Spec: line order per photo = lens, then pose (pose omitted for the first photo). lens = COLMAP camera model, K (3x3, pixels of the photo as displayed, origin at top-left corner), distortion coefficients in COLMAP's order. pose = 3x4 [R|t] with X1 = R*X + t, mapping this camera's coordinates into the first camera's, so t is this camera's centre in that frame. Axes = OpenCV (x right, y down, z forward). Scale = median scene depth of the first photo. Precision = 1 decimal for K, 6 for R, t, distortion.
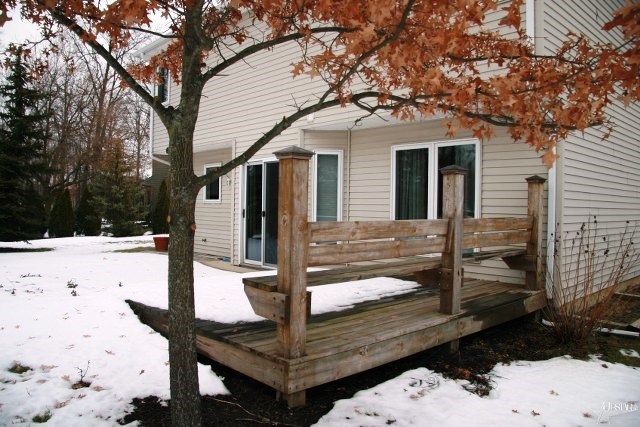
lens RADIAL K [[491.9, 0, 320.0], [0, 491.9, 213.5], [0, 0, 1]] dist [-0.183036, 0.139864]
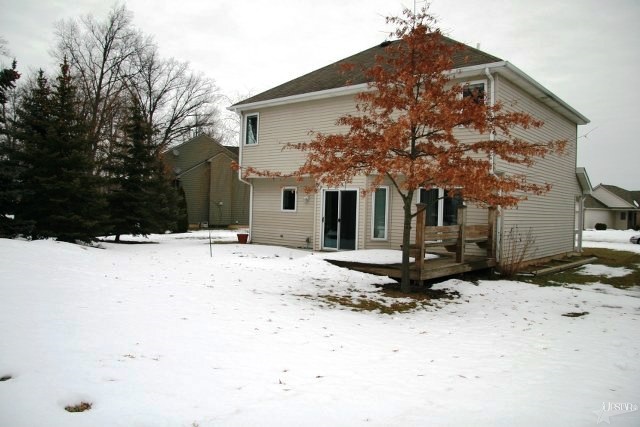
lens RADIAL K [[491.9, 0, 320.0], [0, 491.9, 213.5], [0, 0, 1]] dist [-0.183036, 0.139864]
pose [[0.994897, 0.014909, 0.099785, -0.552689], [-0.014637, 0.999887, -0.003458, -0.025246], [-0.099825, 0.001980, 0.995003, -1.121095]]
